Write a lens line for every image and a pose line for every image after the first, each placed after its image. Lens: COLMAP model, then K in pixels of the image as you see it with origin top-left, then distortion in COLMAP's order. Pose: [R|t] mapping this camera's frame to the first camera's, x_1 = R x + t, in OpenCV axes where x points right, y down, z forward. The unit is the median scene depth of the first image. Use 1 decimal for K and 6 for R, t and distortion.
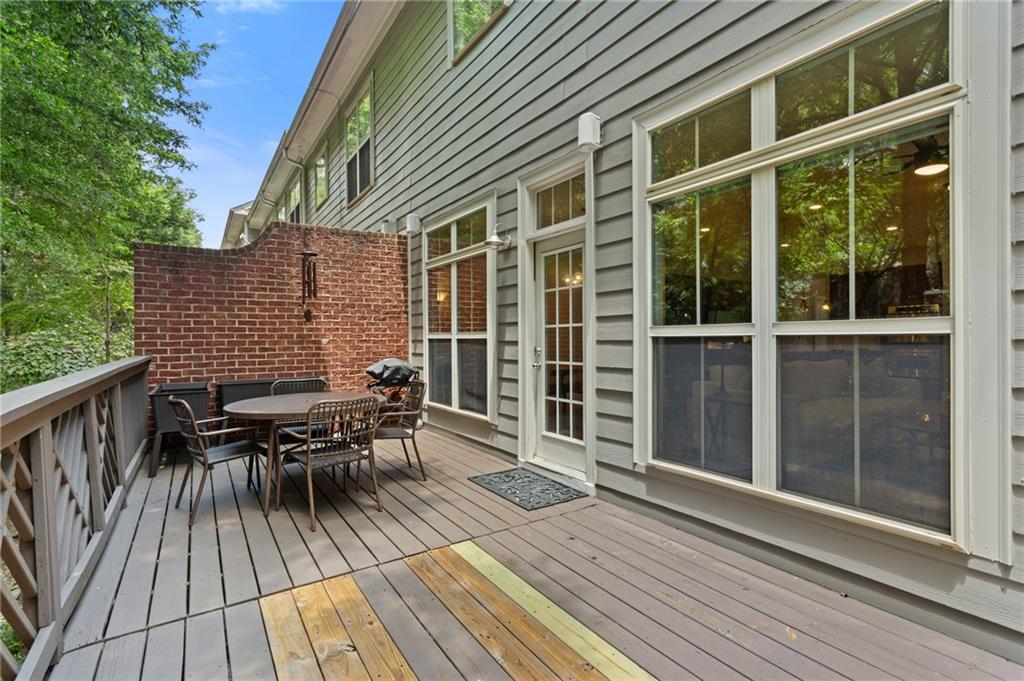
lens RADIAL K [[492.1, 0, 514.1], [0, 492.1, 335.8], [0, 0, 1]] dist [0.004867, 0.000853]
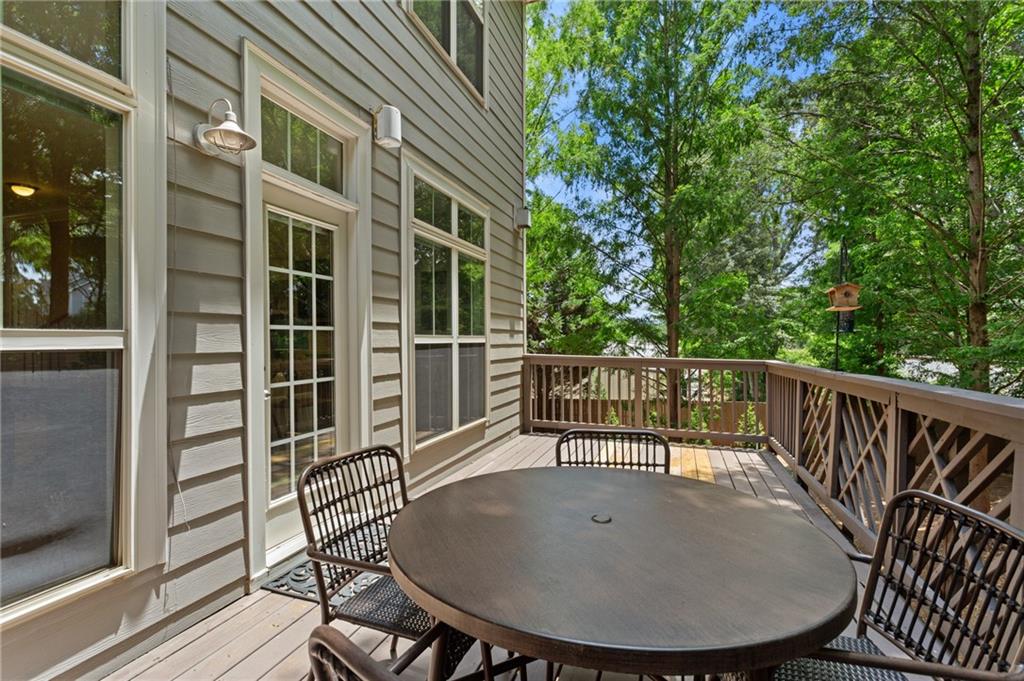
lens RADIAL K [[492.1, 0, 514.1], [0, 492.1, 335.8], [0, 0, 1]] dist [0.004867, 0.000853]
pose [[-0.626014, 0.032666, 0.779128, -0.716639], [0.019482, 0.999466, -0.026250, 0.016072], [-0.779569, -0.001254, -0.626316, 1.376257]]
